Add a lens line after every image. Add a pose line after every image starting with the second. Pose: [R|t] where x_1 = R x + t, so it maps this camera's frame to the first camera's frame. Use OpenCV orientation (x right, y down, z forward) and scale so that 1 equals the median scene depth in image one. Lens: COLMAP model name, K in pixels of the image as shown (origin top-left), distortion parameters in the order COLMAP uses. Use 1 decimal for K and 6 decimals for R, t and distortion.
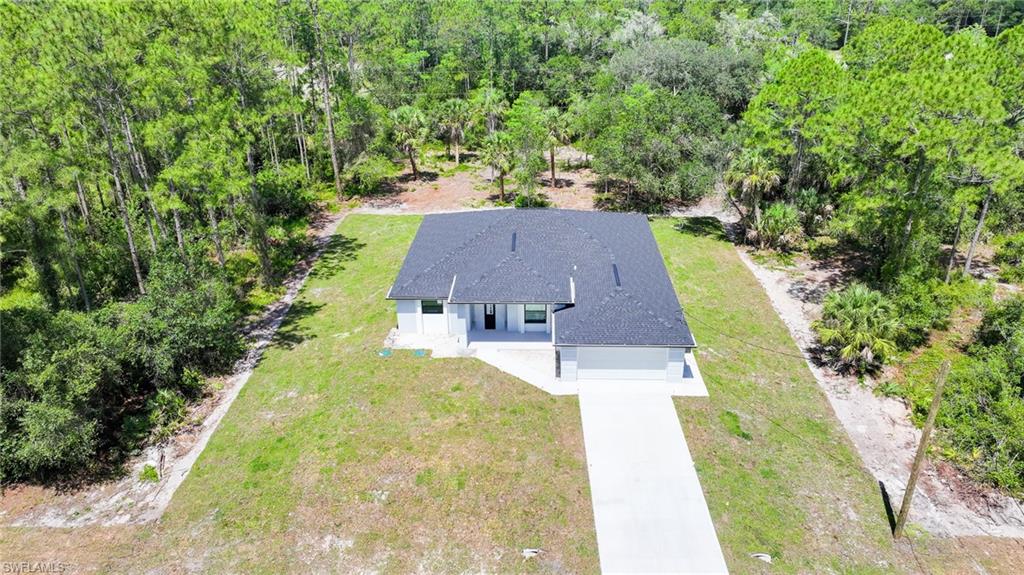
lens RADIAL K [[716.5, 0, 514.3], [0, 716.5, 288.2], [0, 0, 1]] dist [0.009104, -0.004591]
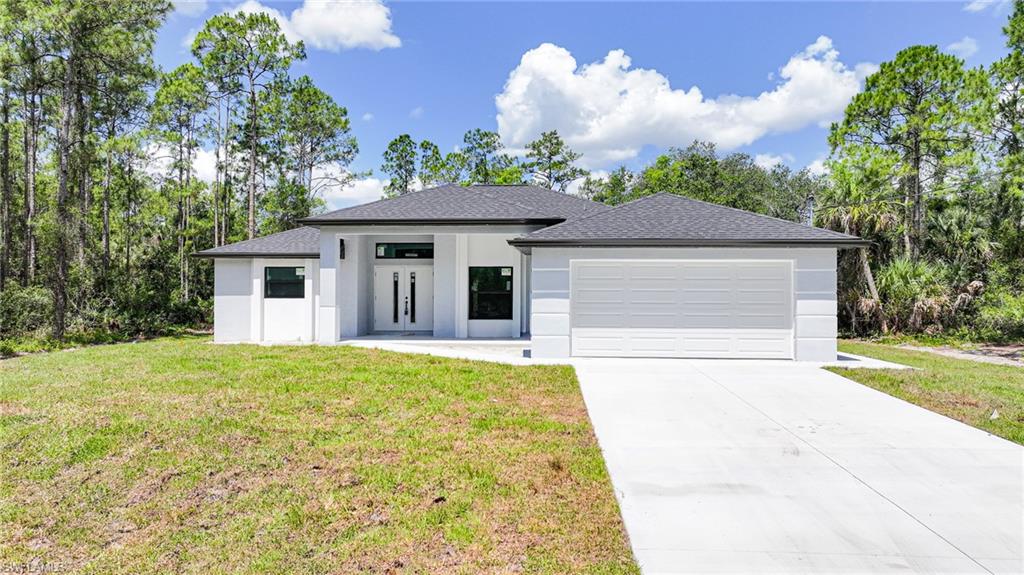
lens RADIAL K [[716.5, 0, 513.4], [0, 716.5, 287.4], [0, 0, 1]] dist [0.009104, -0.004591]
pose [[0.999437, 0.017430, -0.028658, 0.068048], [-0.028155, 0.900327, -0.434302, 0.277146], [0.018231, 0.434864, 0.900311, 0.636307]]
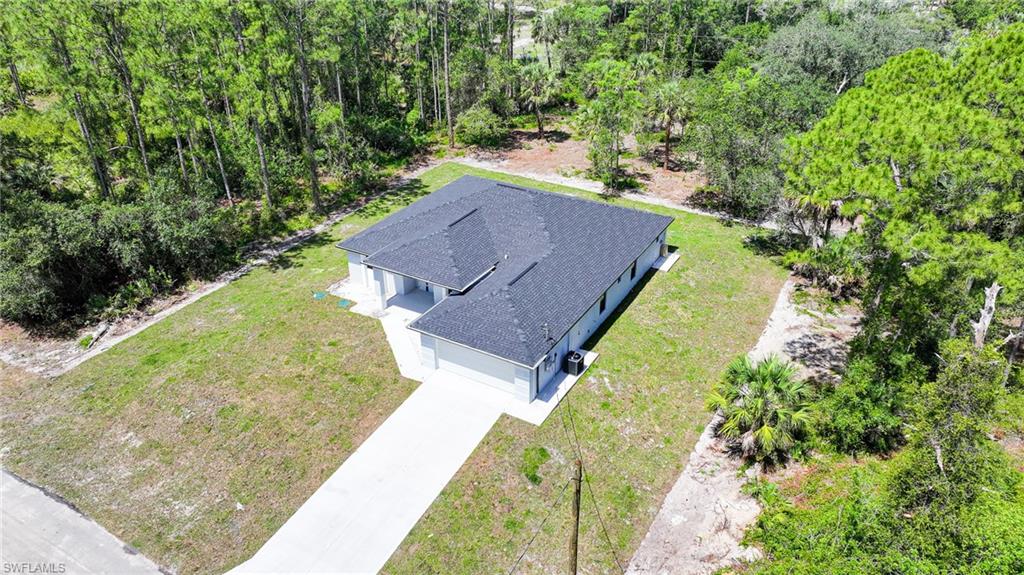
lens RADIAL K [[716.5, 0, 517.7], [0, 716.5, 284.9], [0, 0, 1]] dist [0.009104, -0.004591]
pose [[0.884975, 0.234662, -0.402184, 0.549908], [-0.206996, 0.971953, 0.111626, -0.114212], [0.417099, -0.015536, 0.908728, 0.160329]]
